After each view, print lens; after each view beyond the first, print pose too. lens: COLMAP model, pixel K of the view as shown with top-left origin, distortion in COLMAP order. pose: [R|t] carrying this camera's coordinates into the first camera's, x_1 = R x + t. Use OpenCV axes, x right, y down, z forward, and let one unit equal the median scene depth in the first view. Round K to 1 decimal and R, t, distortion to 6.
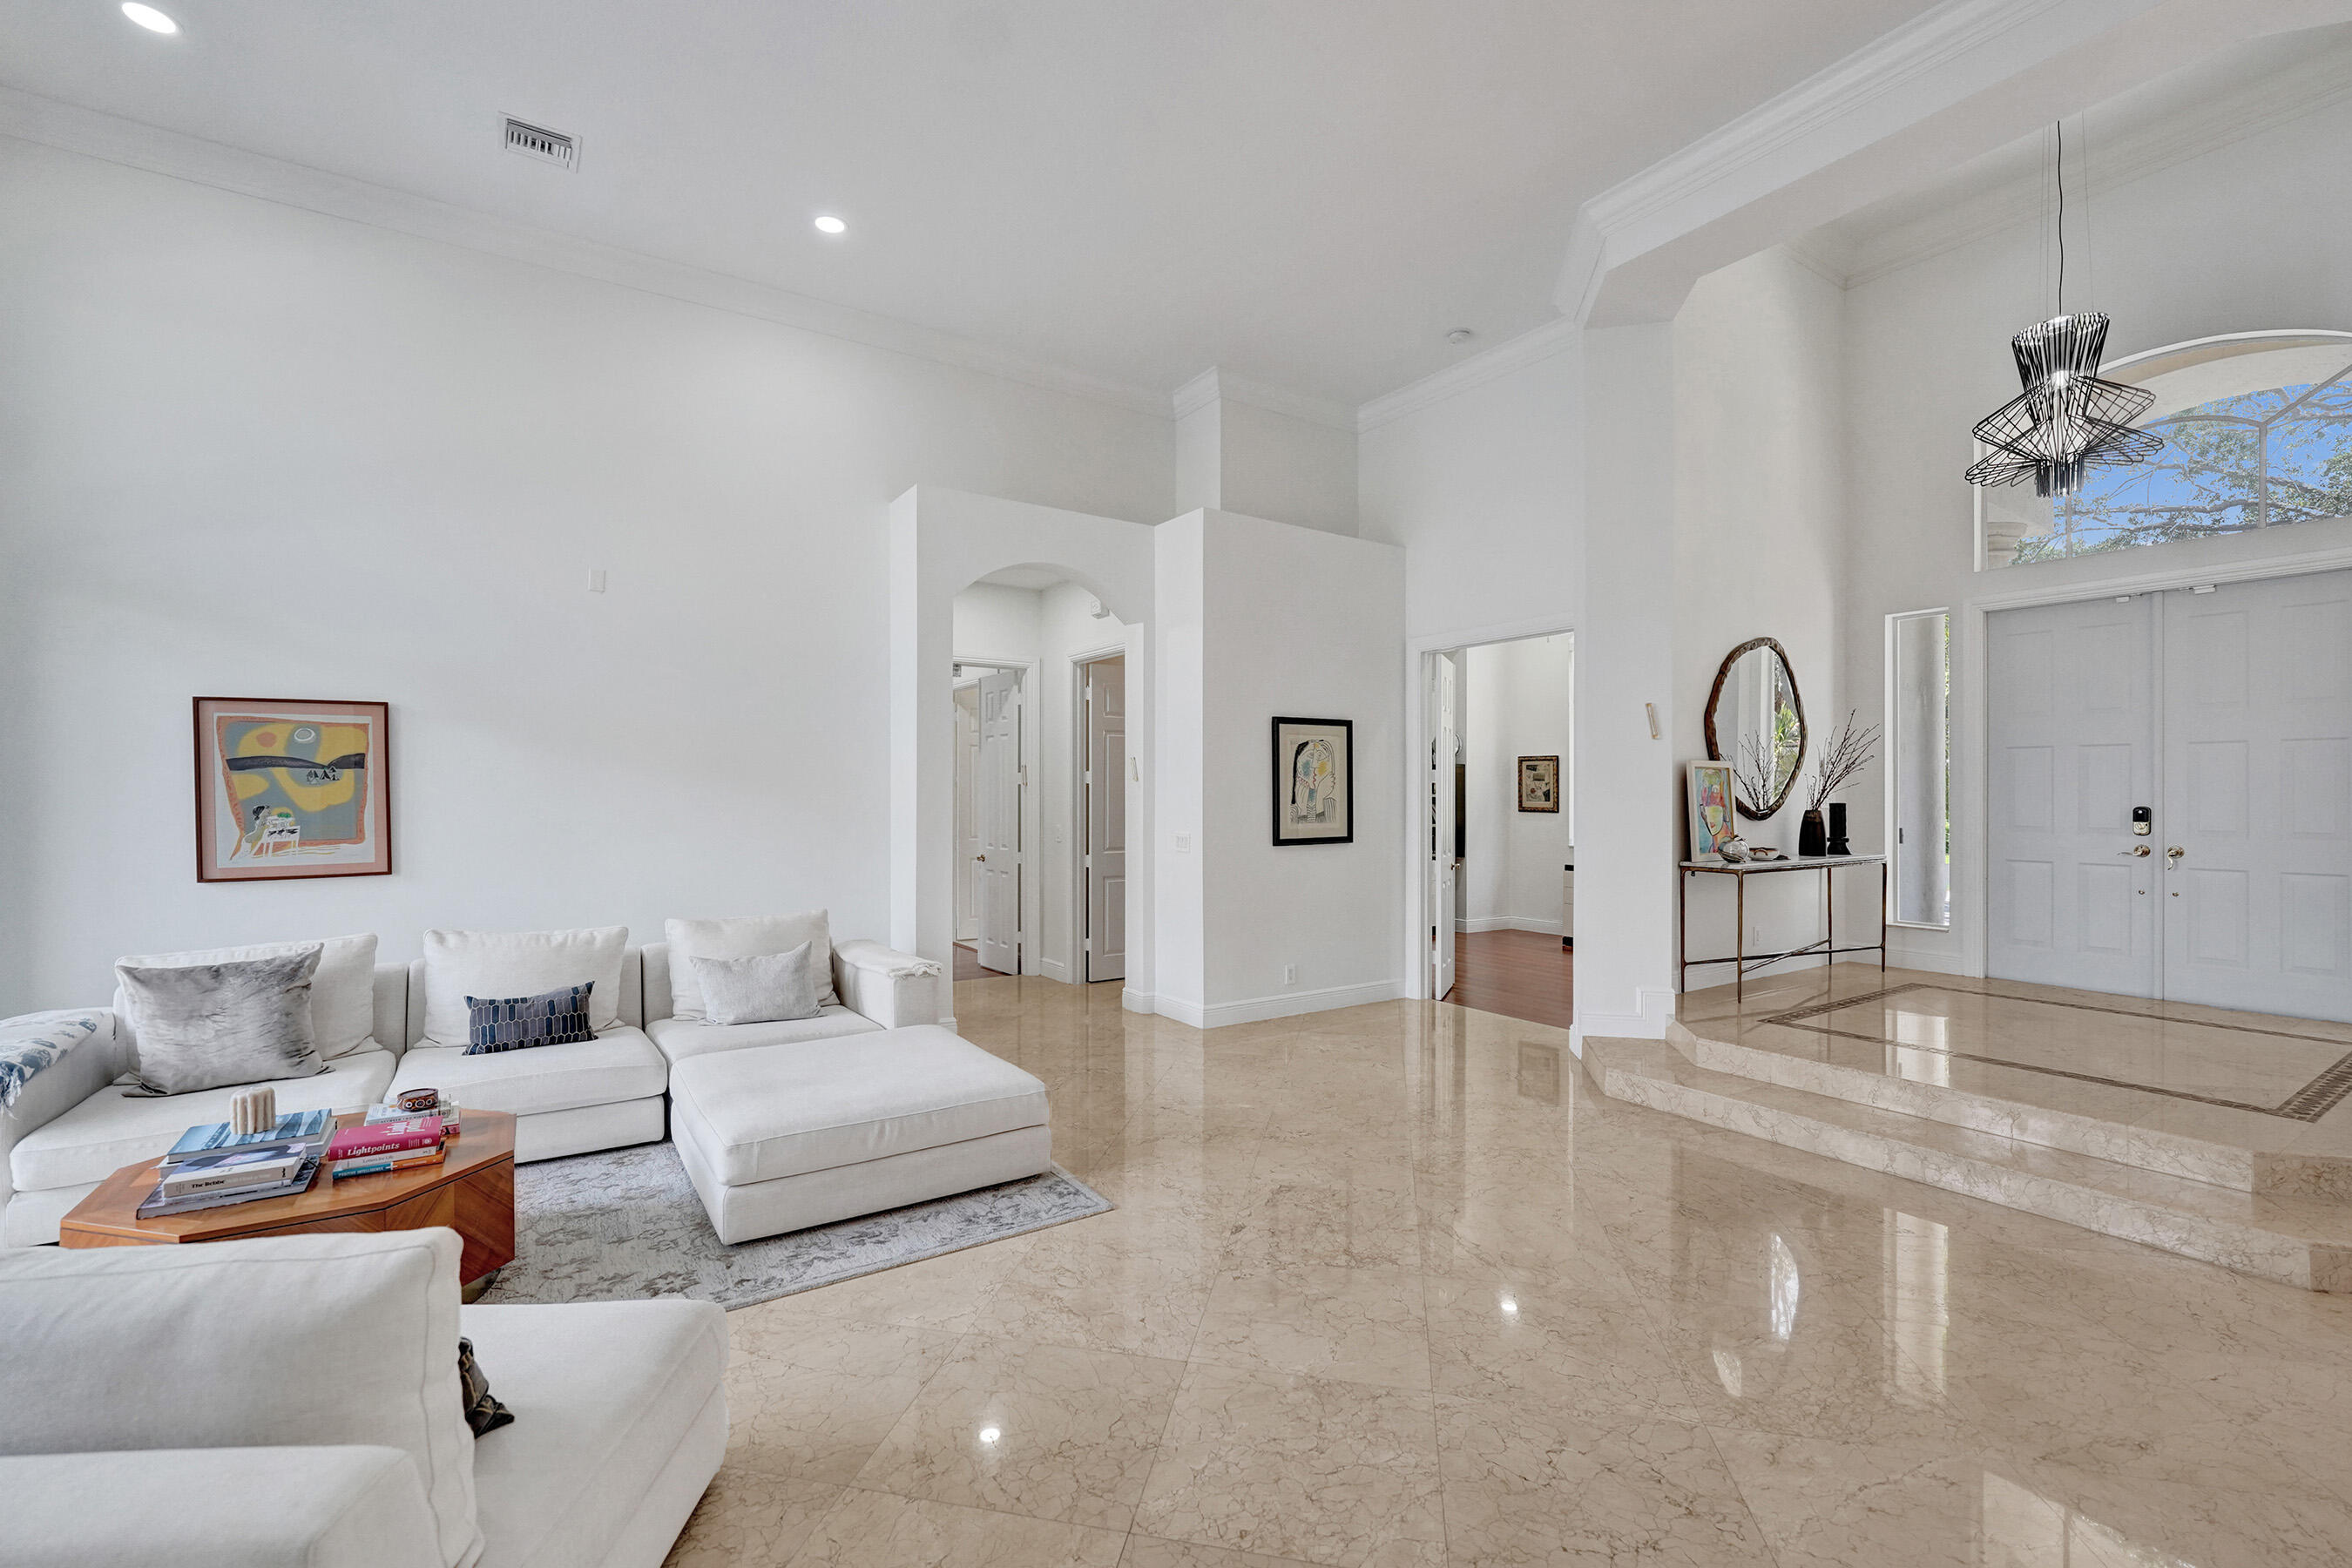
lens RADIAL K [[998.8, 0, 1167.8], [0, 998.8, 782.3], [0, 0, 1]] dist [-0.002567, 0.000427]
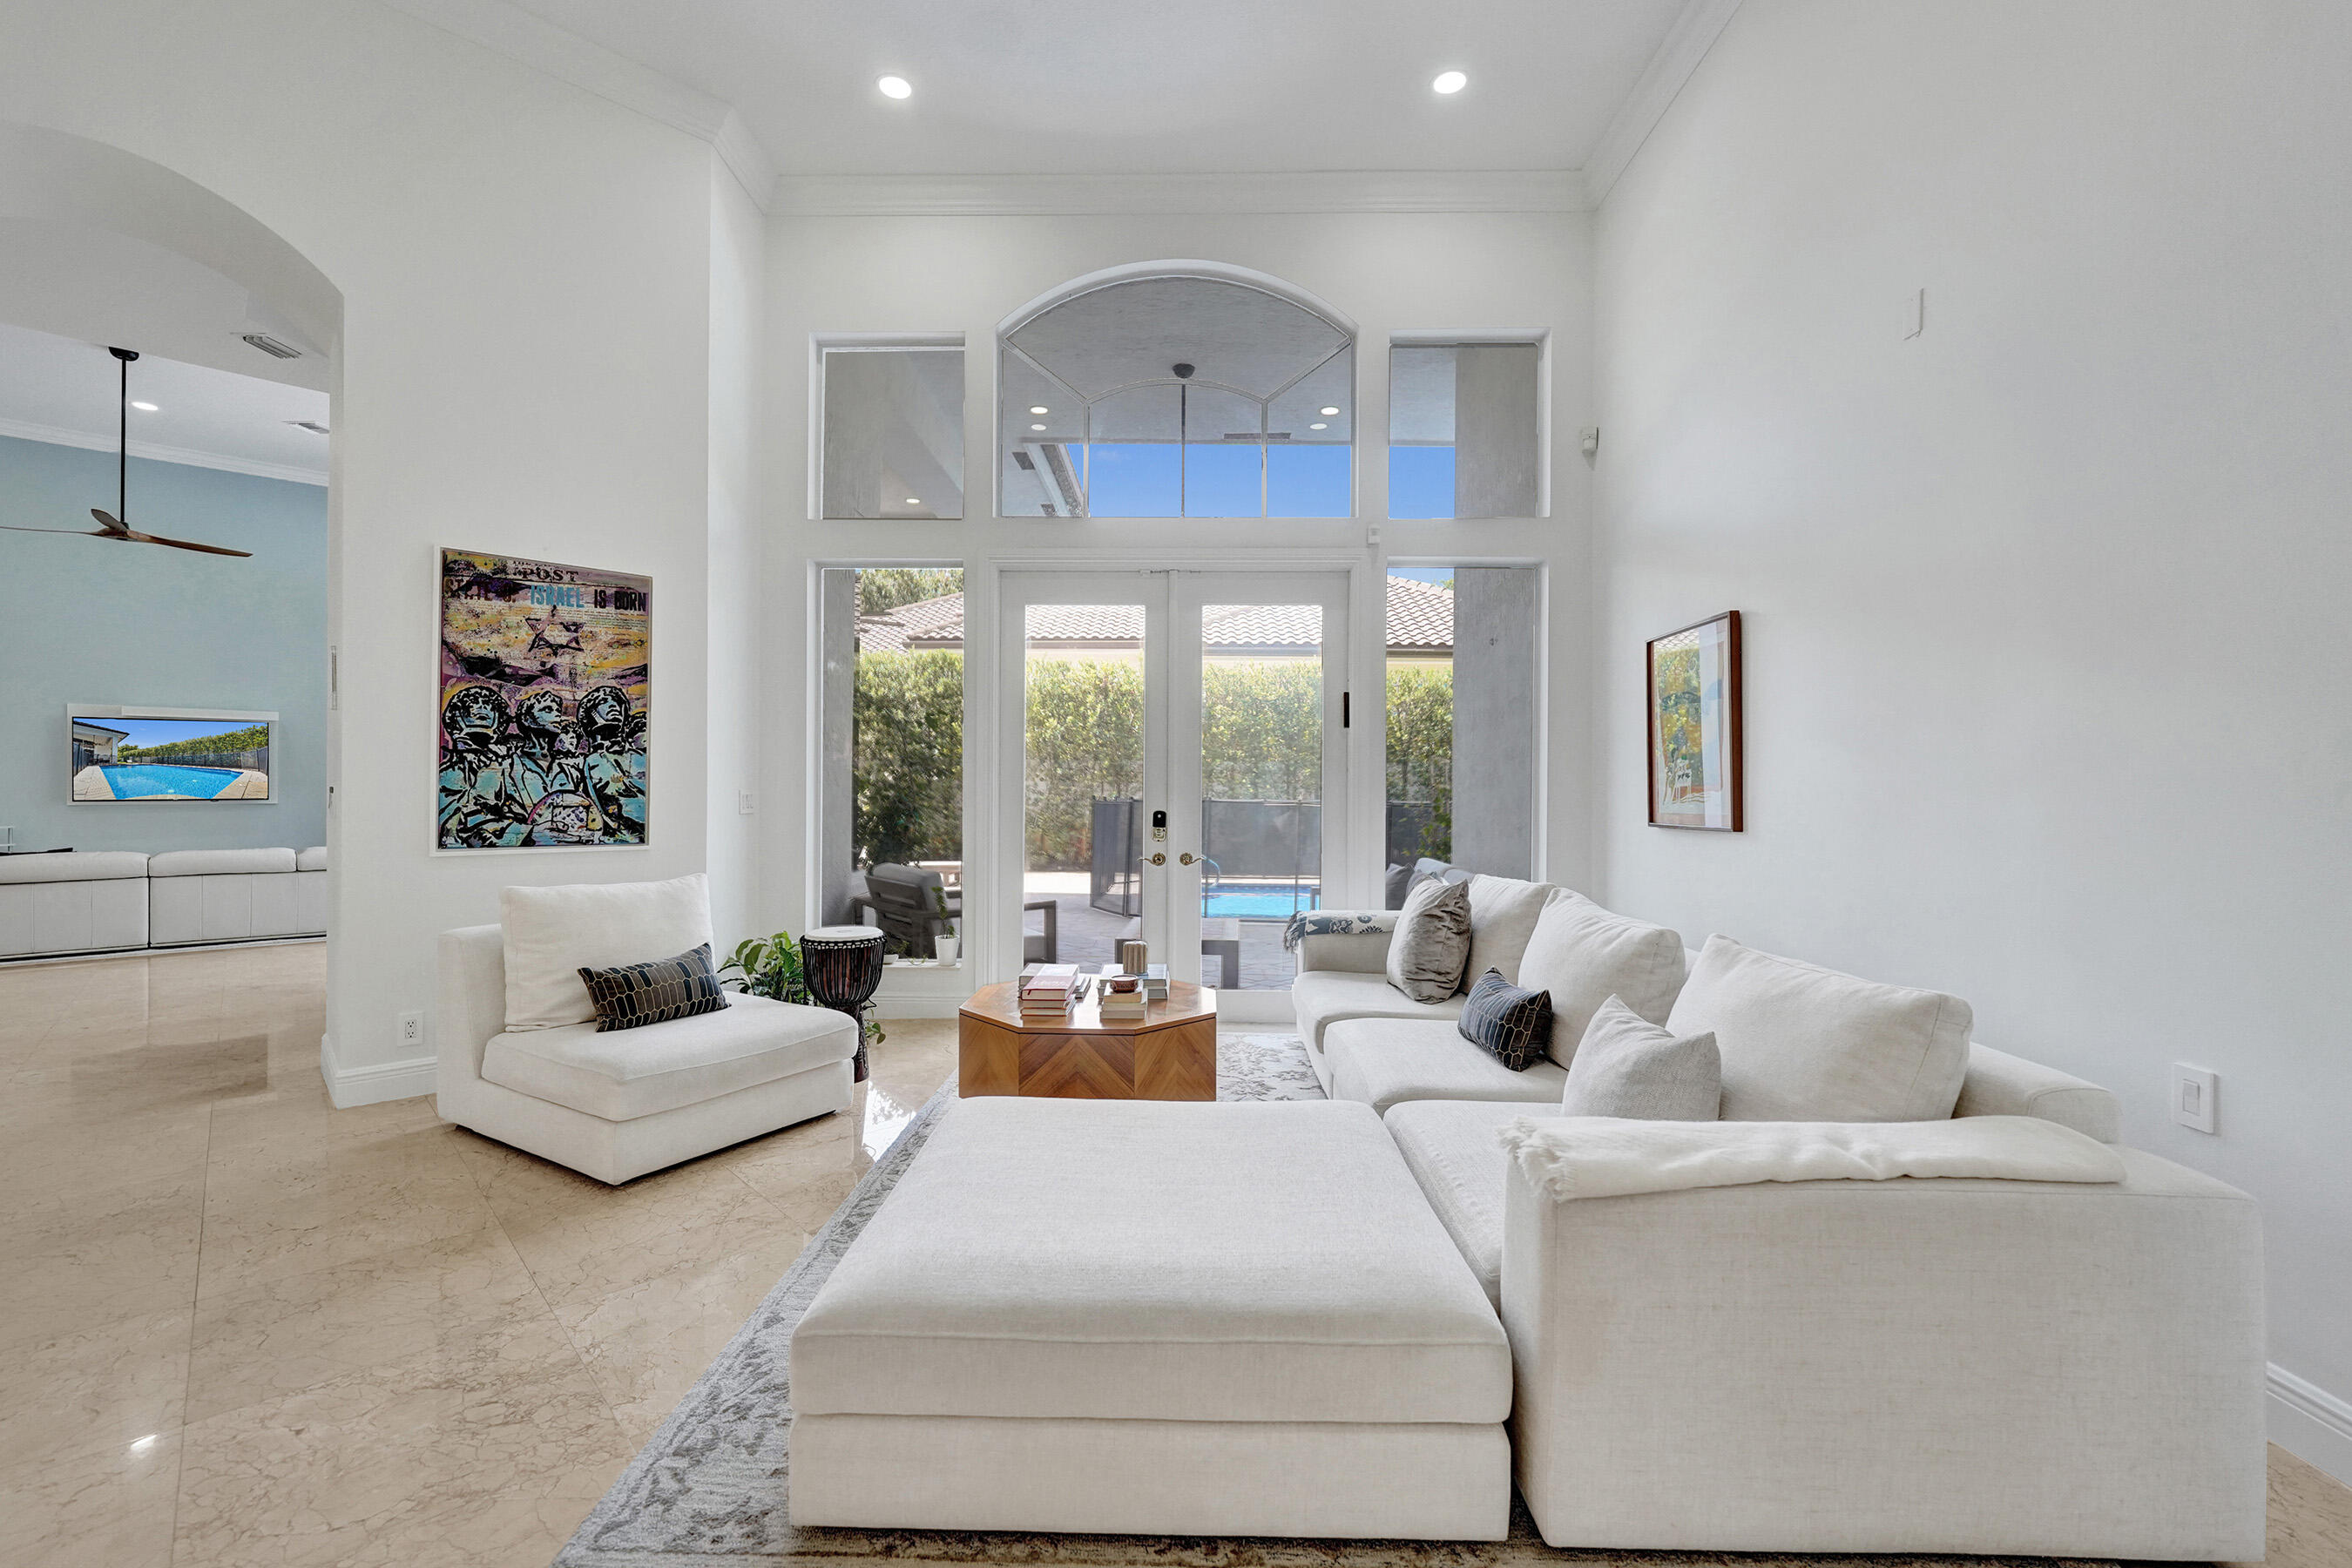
lens RADIAL K [[998.8, 0, 1167.8], [0, 998.8, 782.3], [0, 0, 1]] dist [-0.002567, 0.000427]
pose [[-0.566404, -0.006245, -0.824104, 0.114743], [0.002559, 0.999953, -0.009337, 0.063024], [0.824124, -0.007398, -0.566361, 1.130683]]
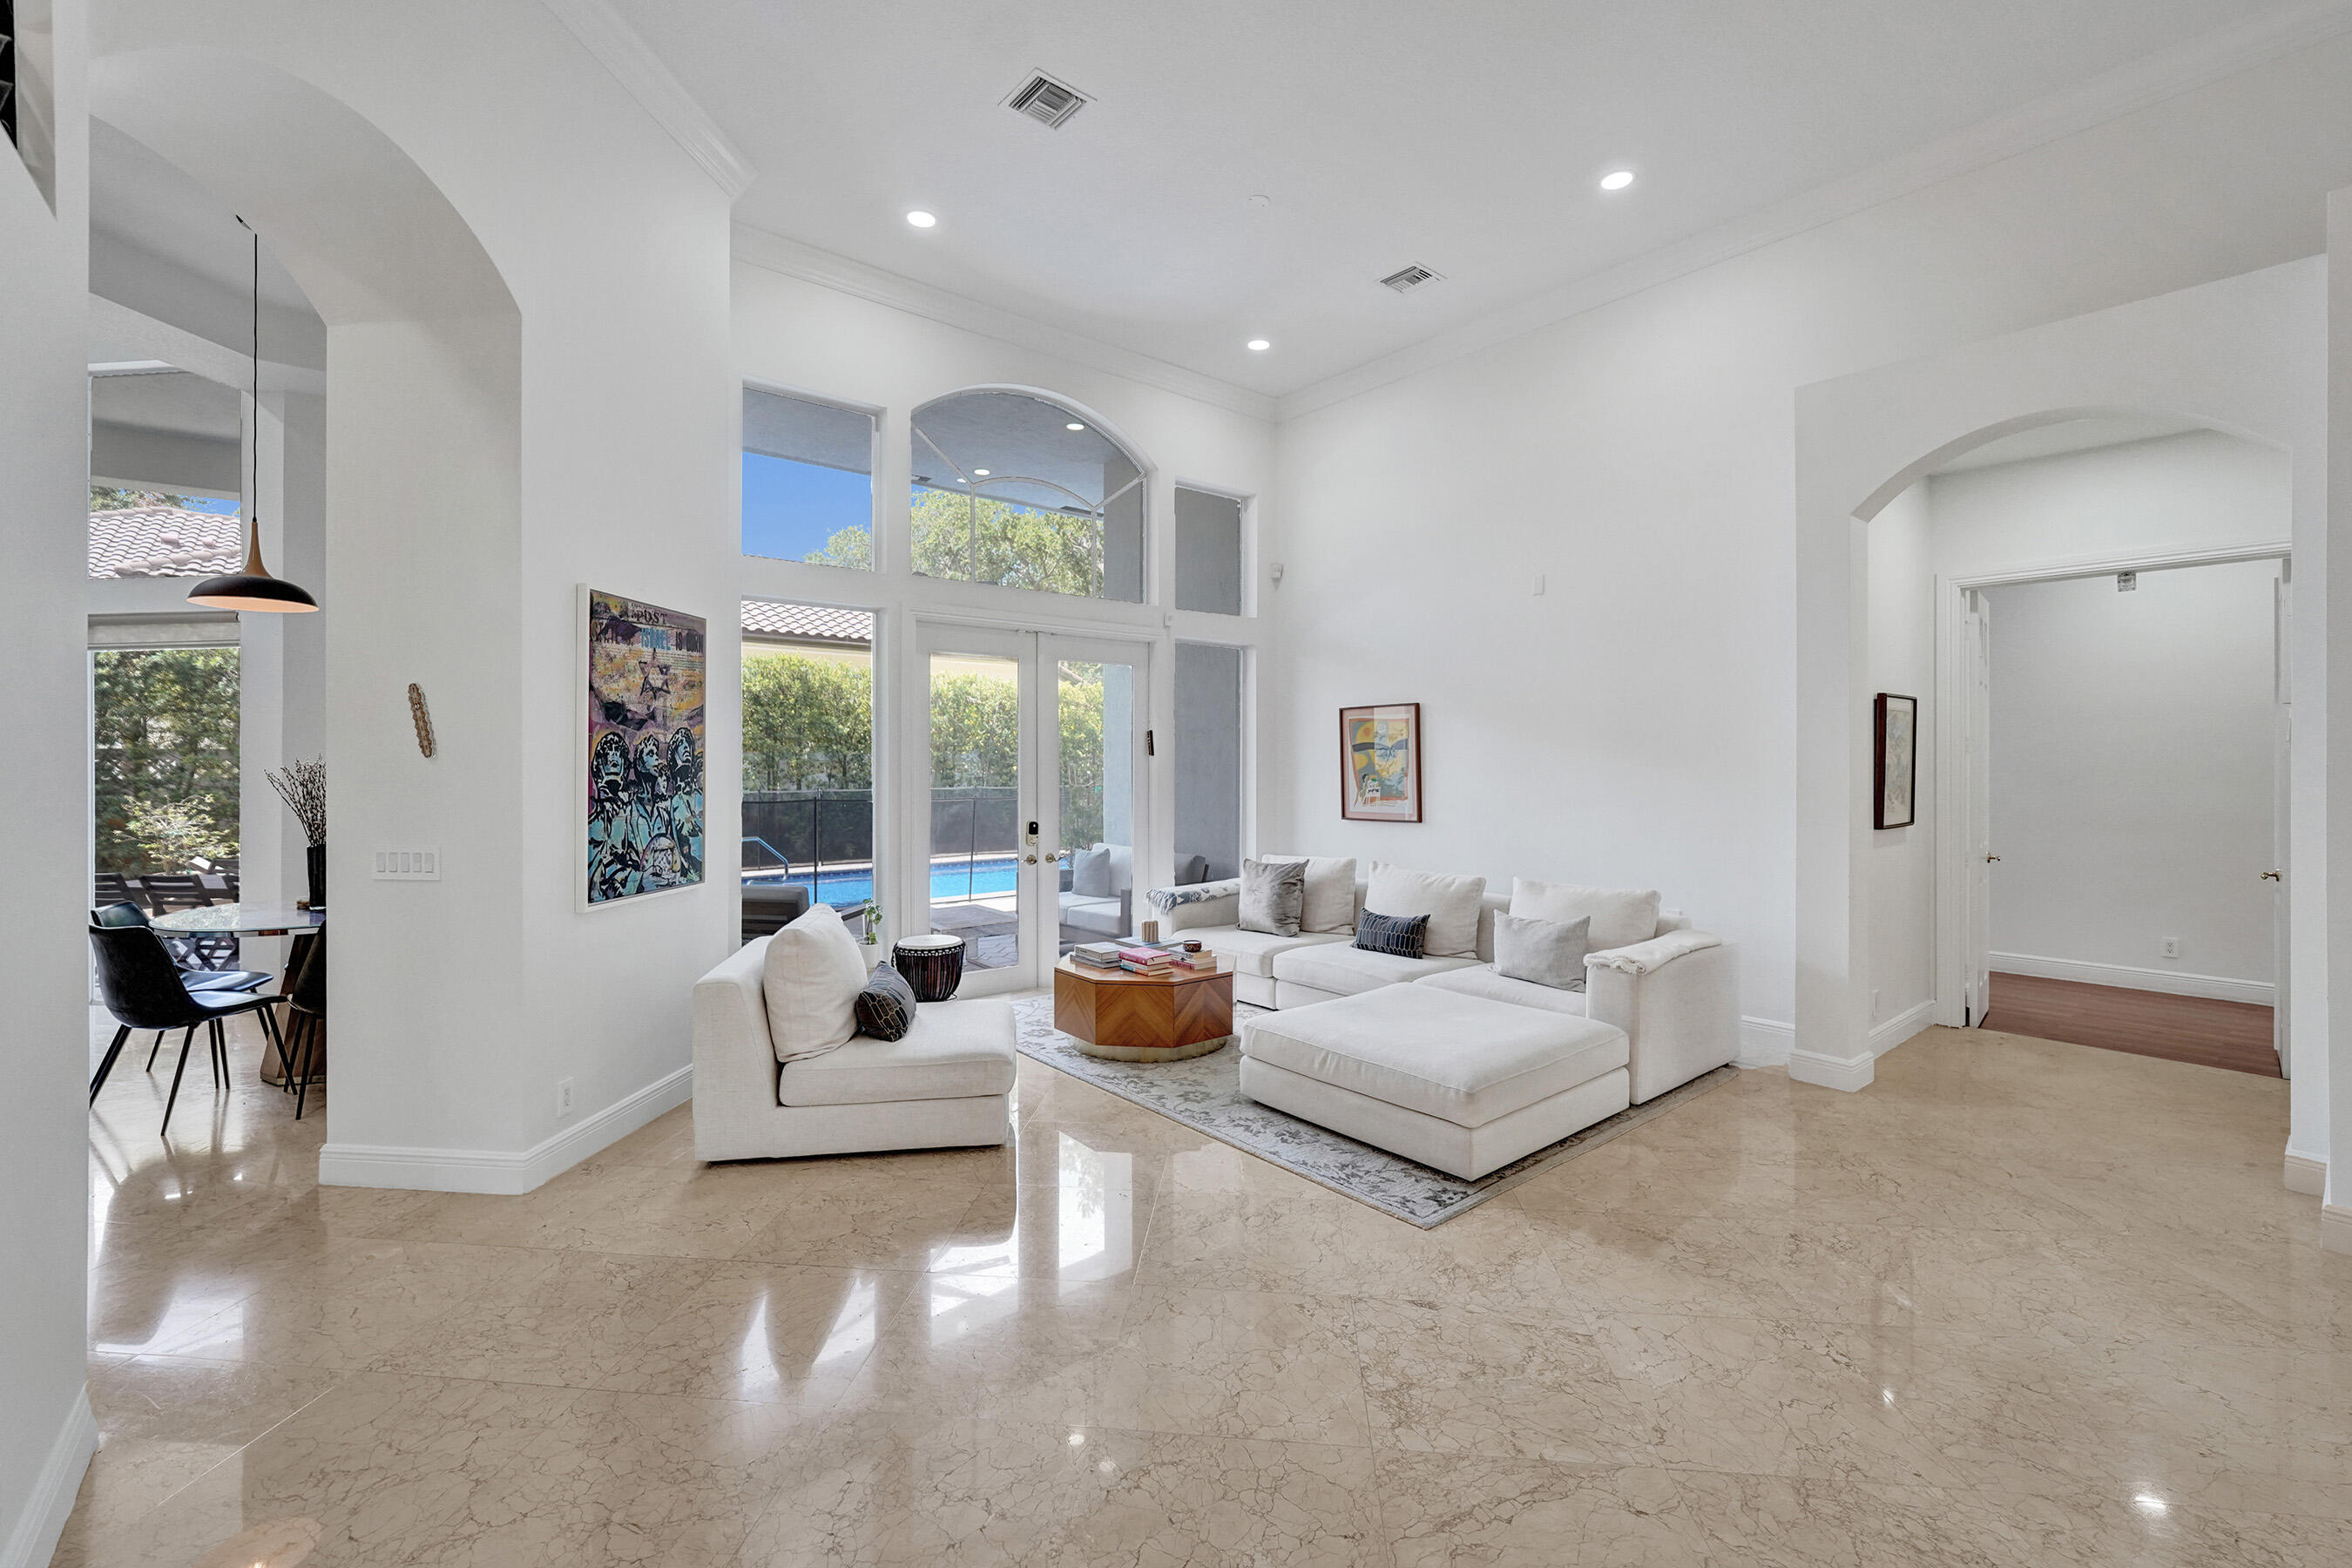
lens RADIAL K [[989.8, 0, 1165.3], [0, 989.8, 756.5], [0, 0, 1]] dist [-0.005477, 0.000061]
pose [[0.106088, -0.004456, -0.994347, 0.623722], [0.011583, 0.999928, -0.003245, -0.002603], [0.994289, -0.011174, 0.106132, 0.513090]]
